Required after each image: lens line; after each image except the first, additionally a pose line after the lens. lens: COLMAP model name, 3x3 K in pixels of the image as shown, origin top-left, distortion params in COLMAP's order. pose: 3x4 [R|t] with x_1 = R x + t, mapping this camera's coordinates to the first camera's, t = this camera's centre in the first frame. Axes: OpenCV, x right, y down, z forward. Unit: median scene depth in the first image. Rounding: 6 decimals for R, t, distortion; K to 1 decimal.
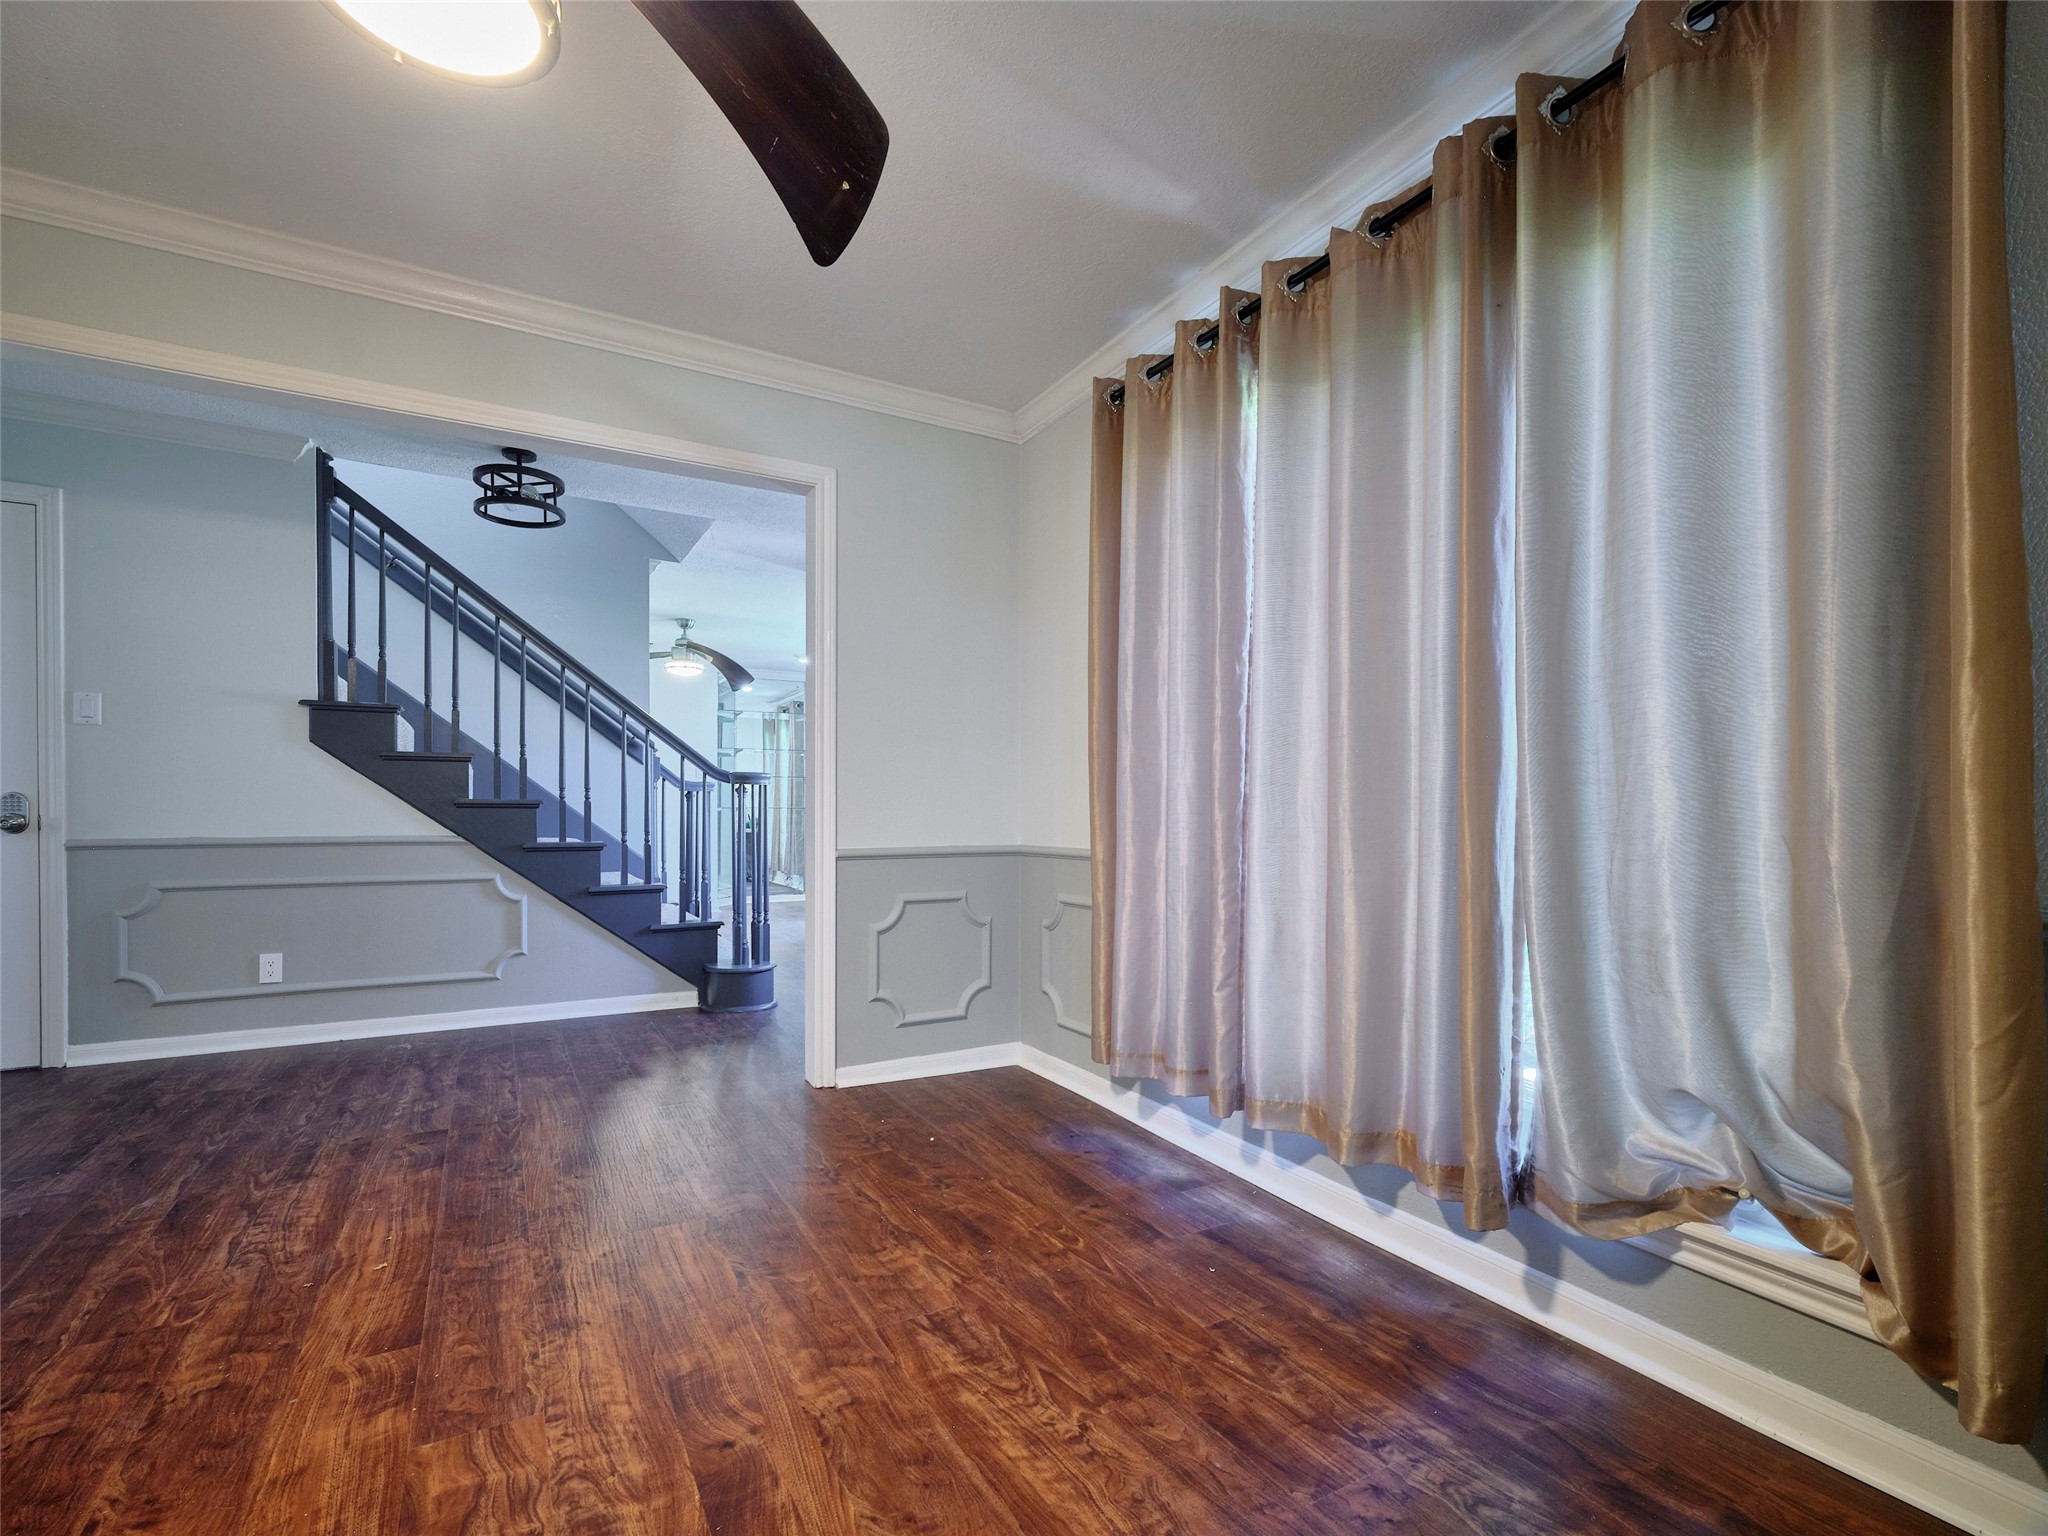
lens RADIAL K [[932.7, 0, 1023.5], [0, 932.7, 817.4], [0, 0, 1]] dist [0.001122, 0.000187]
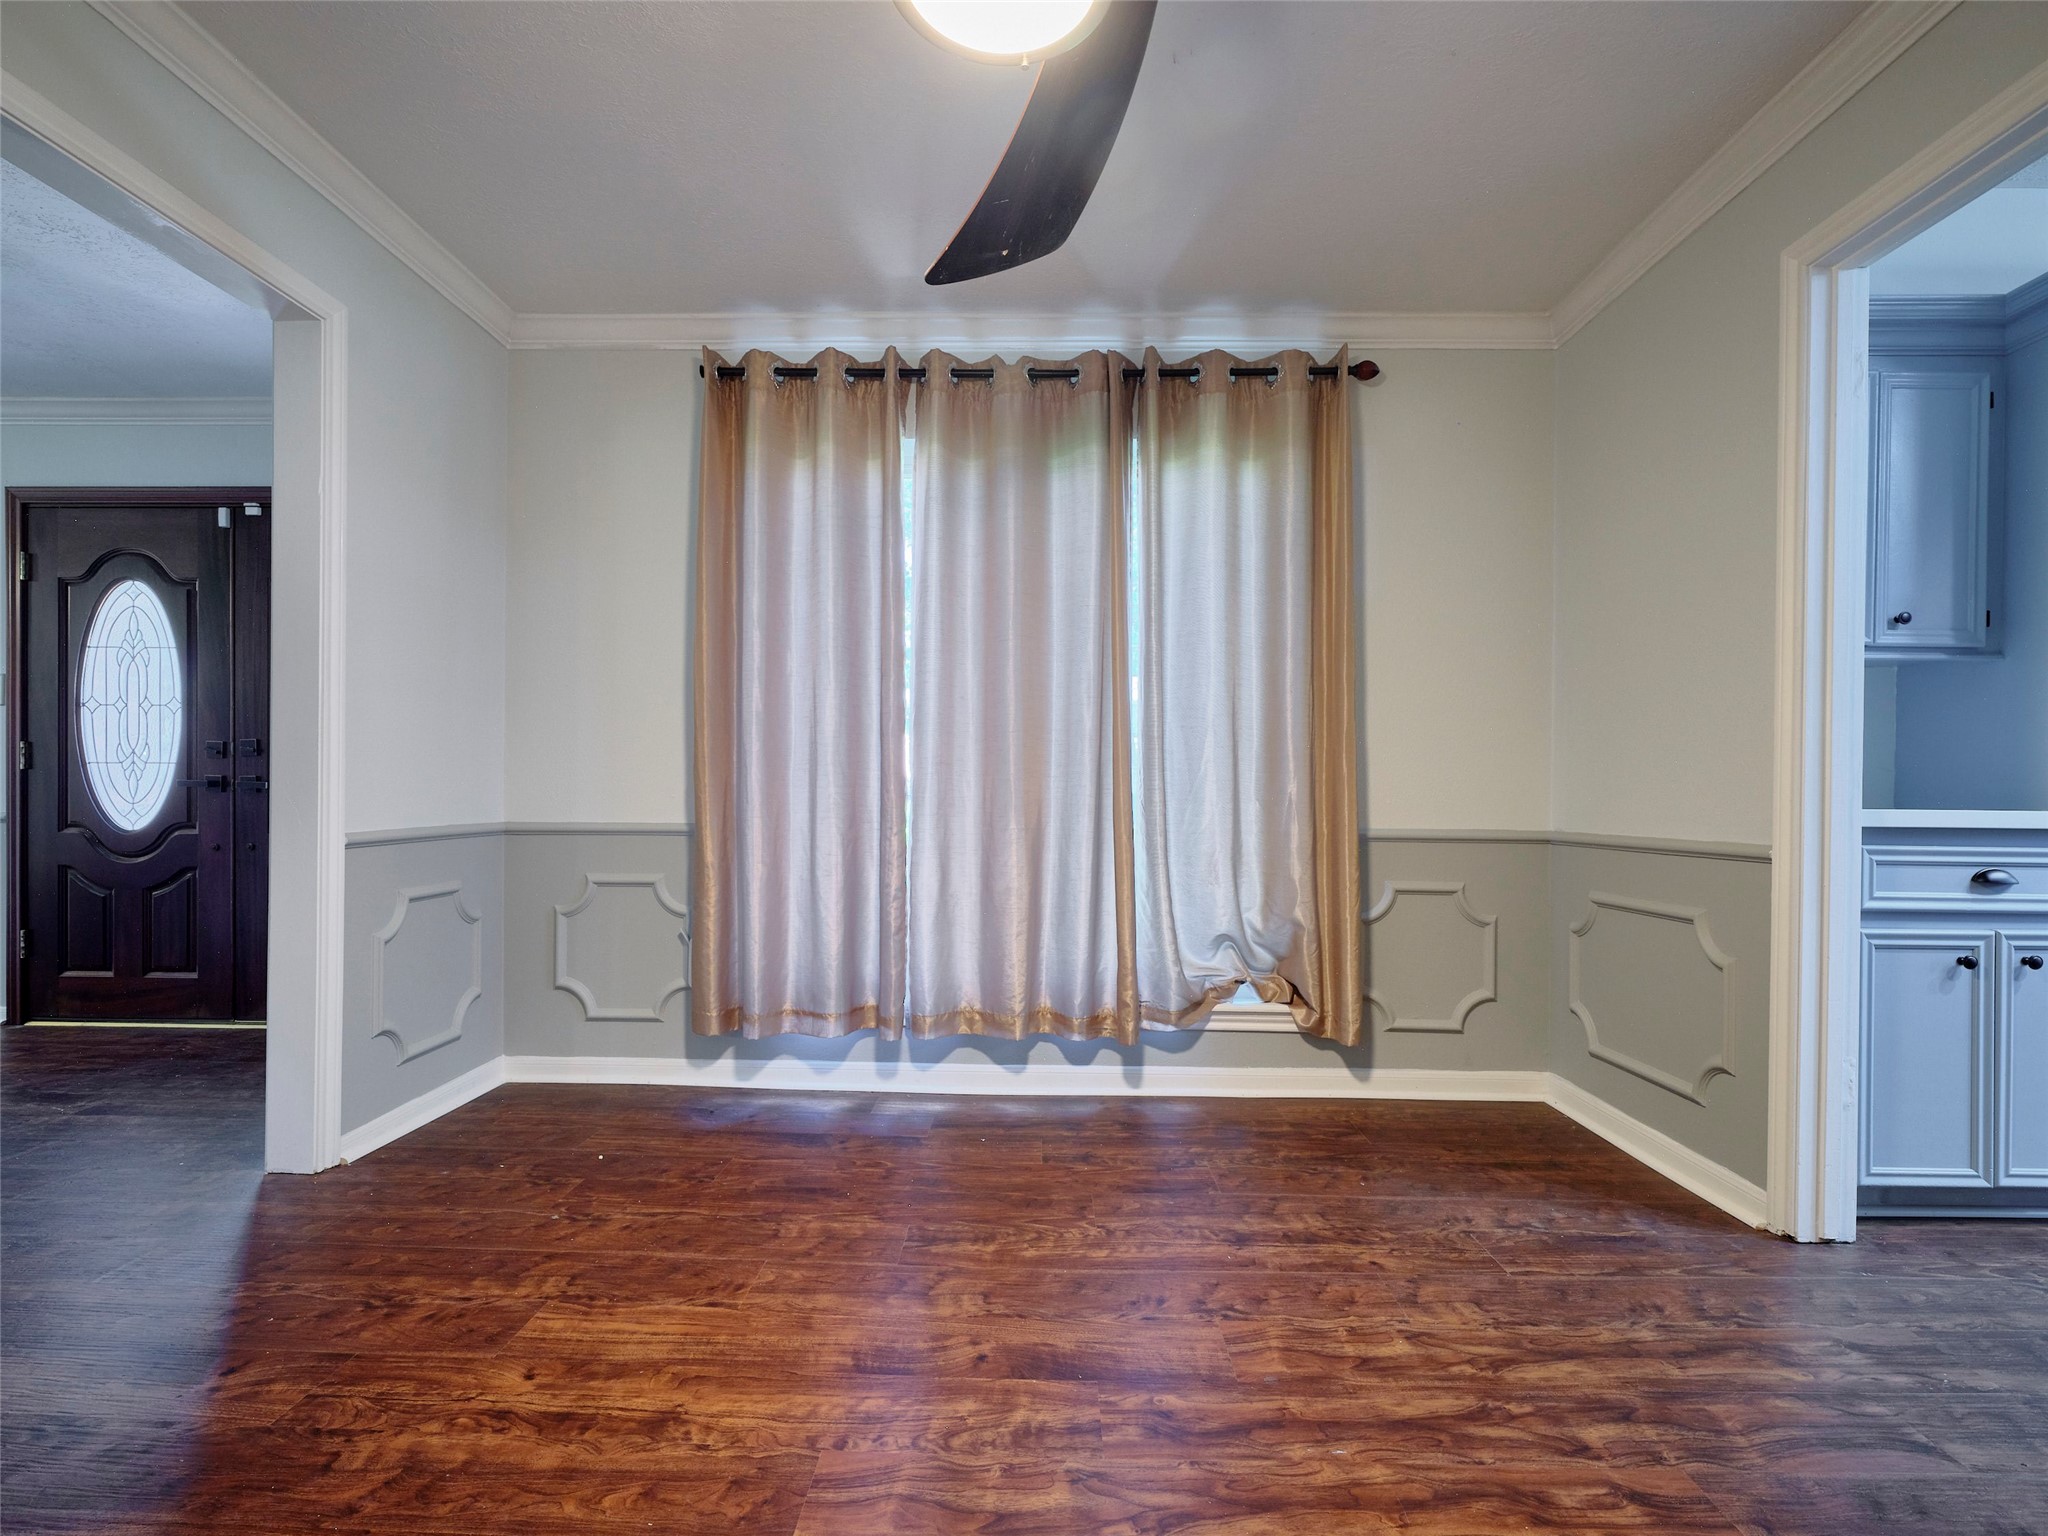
lens RADIAL K [[962.0, 0, 1023.9], [0, 962.0, 797.2], [0, 0, 1]] dist [-0.002622, 0.000037]
pose [[0.507154, -0.003504, 0.861848, -0.869575], [-0.001714, 0.999986, 0.005074, 0.003285], [-0.861854, -0.004050, 0.507141, 0.263873]]
